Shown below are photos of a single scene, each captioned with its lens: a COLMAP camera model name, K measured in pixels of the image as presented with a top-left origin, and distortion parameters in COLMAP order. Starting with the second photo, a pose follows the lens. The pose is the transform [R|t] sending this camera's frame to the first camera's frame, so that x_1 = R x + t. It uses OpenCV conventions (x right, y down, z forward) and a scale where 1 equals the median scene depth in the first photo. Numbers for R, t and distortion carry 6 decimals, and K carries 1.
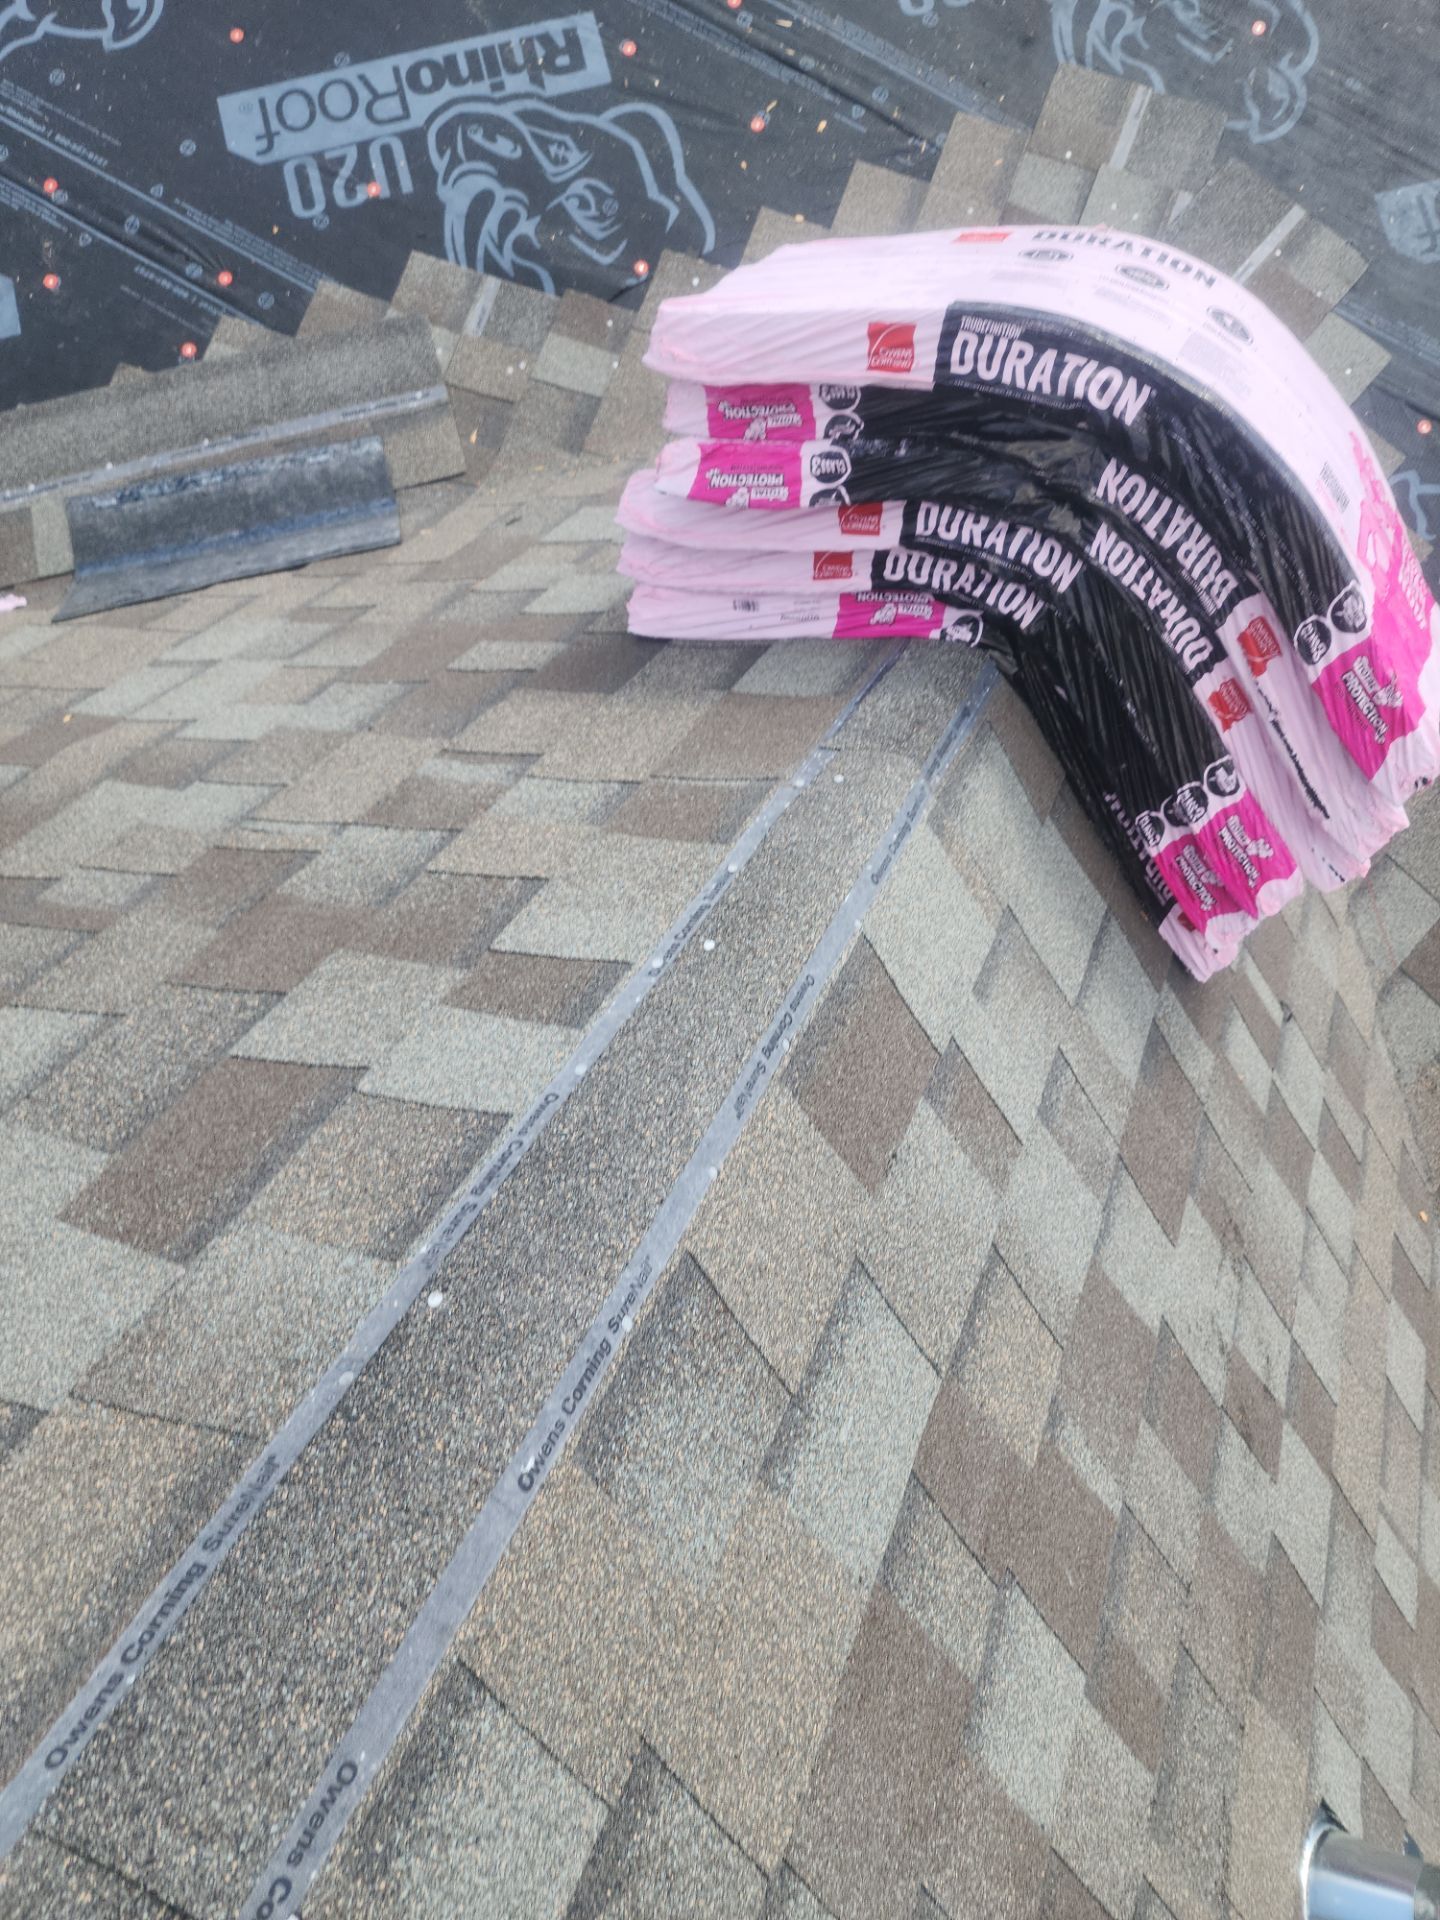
lens RADIAL K [[1372.3, 0, 774.2], [0, 1372.3, 950.3], [0, 0, 1]] dist [0.075179, -0.079414]
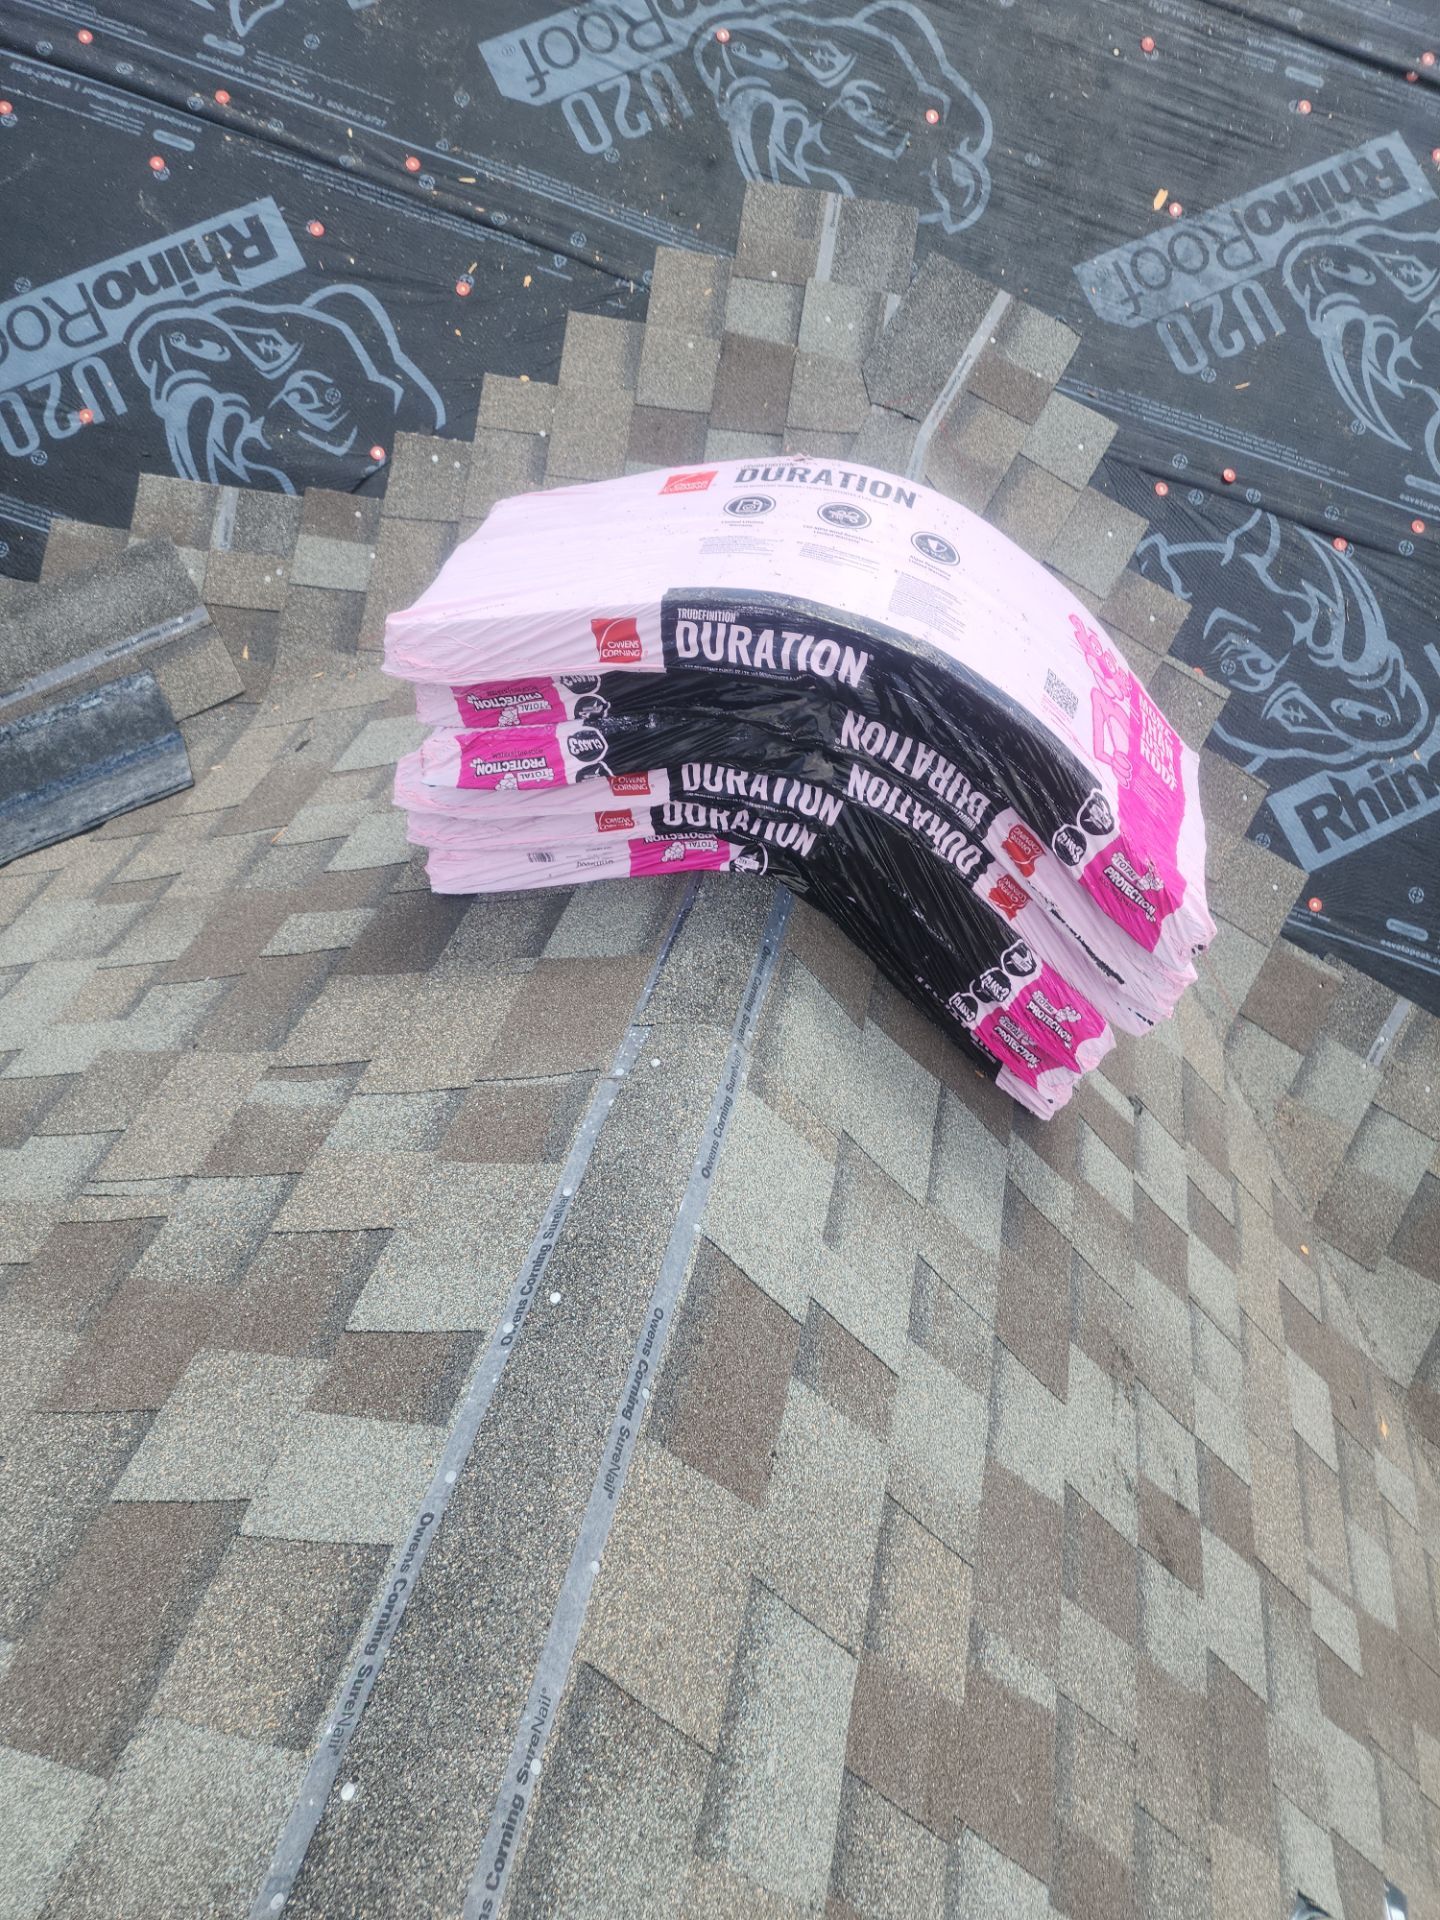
lens RADIAL K [[1383.8, 0, 768.3], [0, 1383.8, 955.4], [0, 0, 1]] dist [0.084083, -0.078226]
pose [[0.976983, -0.206775, 0.052422, 0.082292], [0.204918, 0.978014, 0.038685, -0.202466], [-0.059269, -0.027052, 0.997875, -0.036180]]
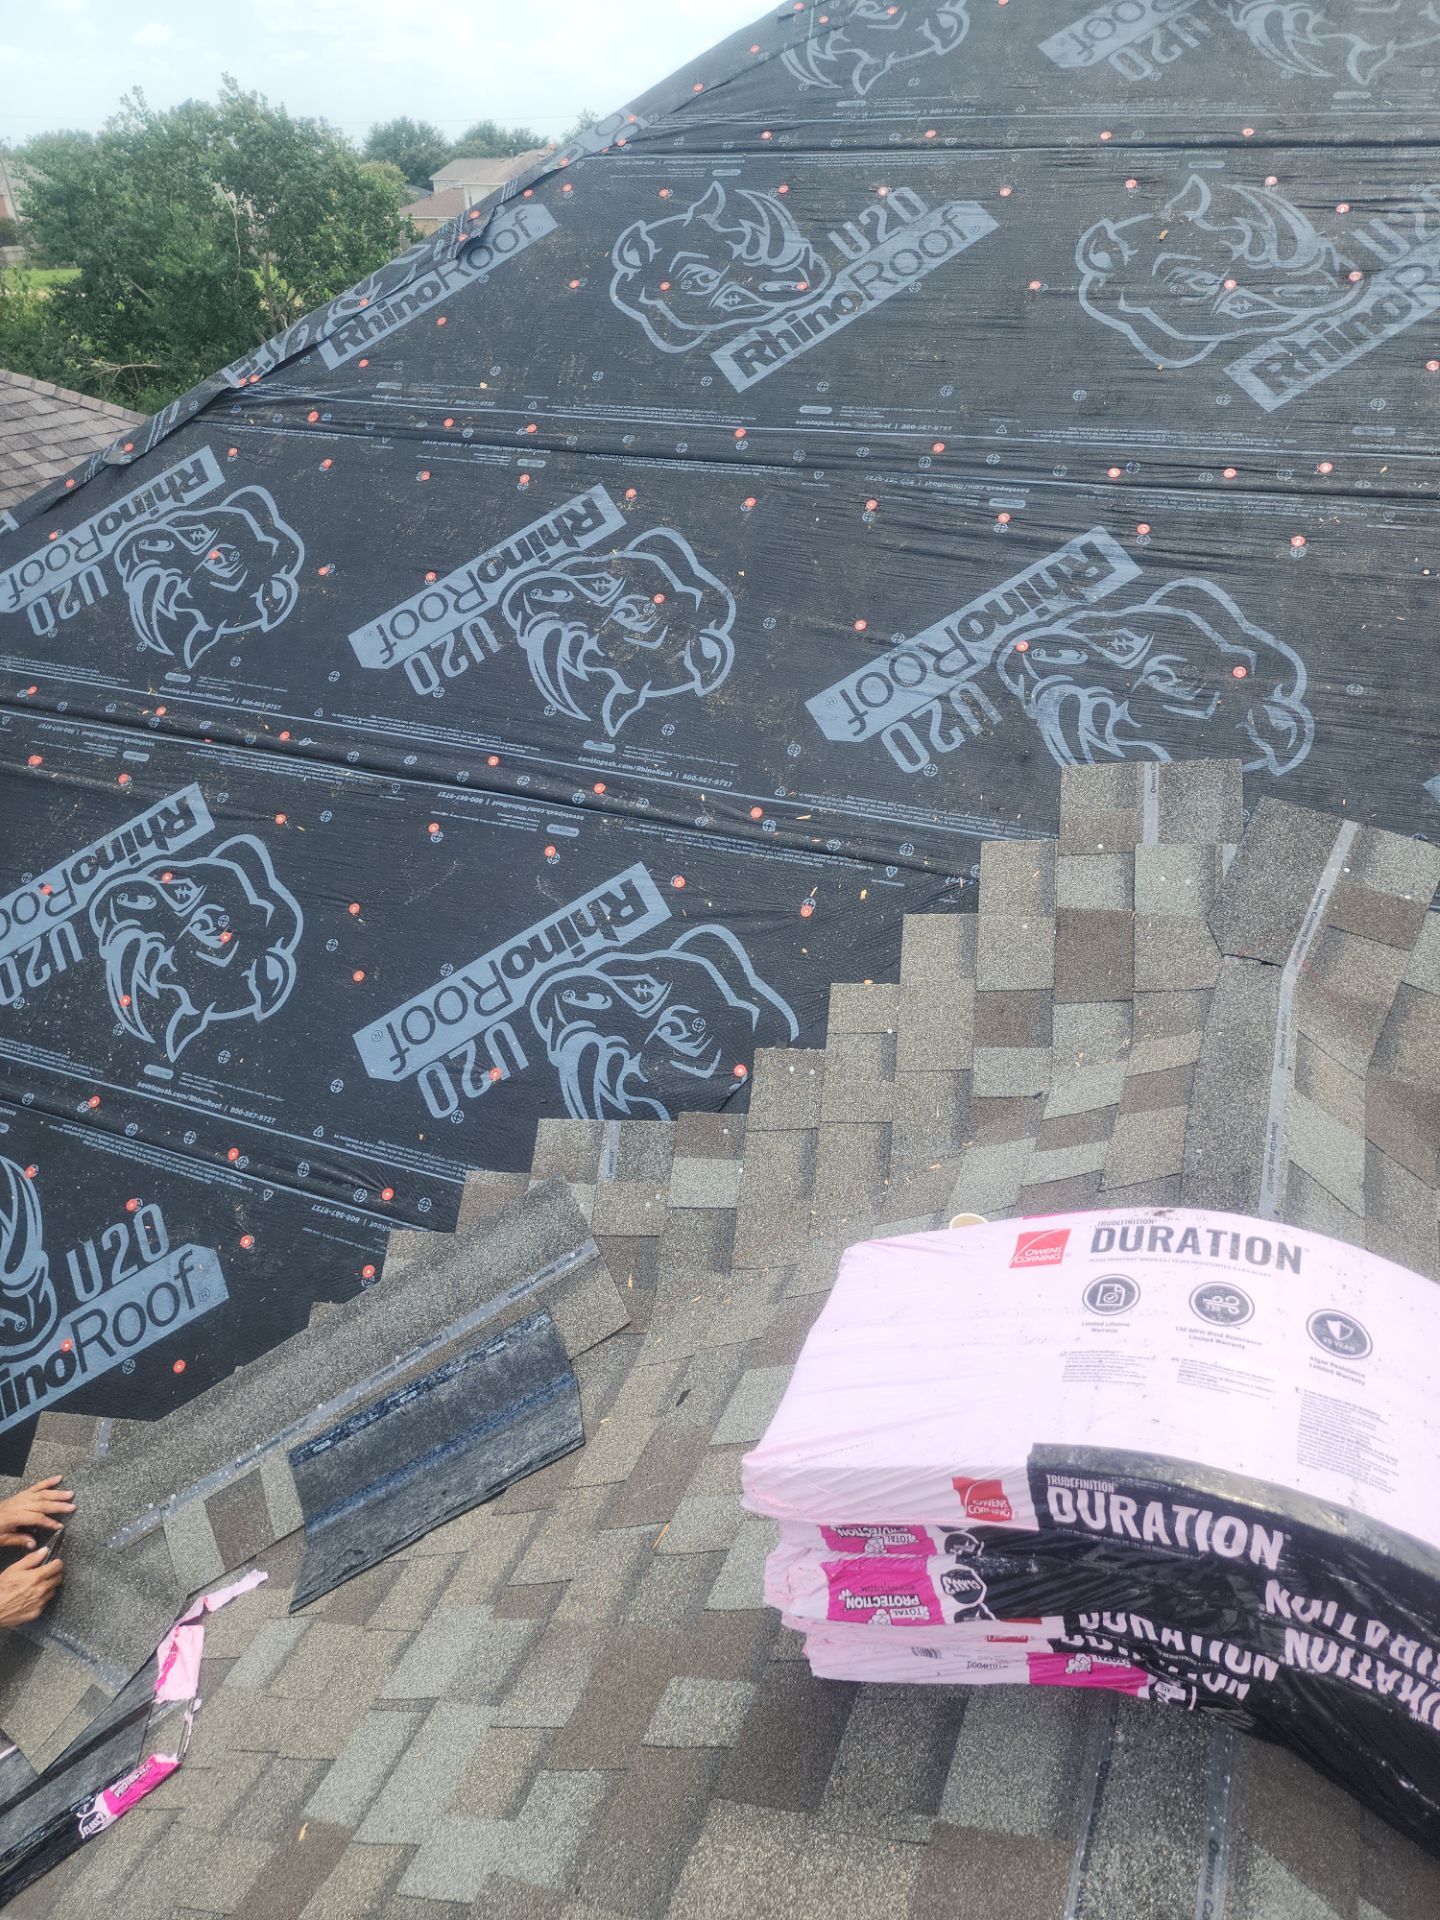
lens RADIAL K [[1385.3, 0, 730.7], [0, 1385.3, 938.6], [0, 0, 1]] dist [0.096323, -0.095039]
pose [[0.932589, -0.324300, -0.158453, 0.178528], [0.264787, 0.913035, -0.310251, -0.479245], [0.245288, 0.247380, 0.937356, -0.013739]]
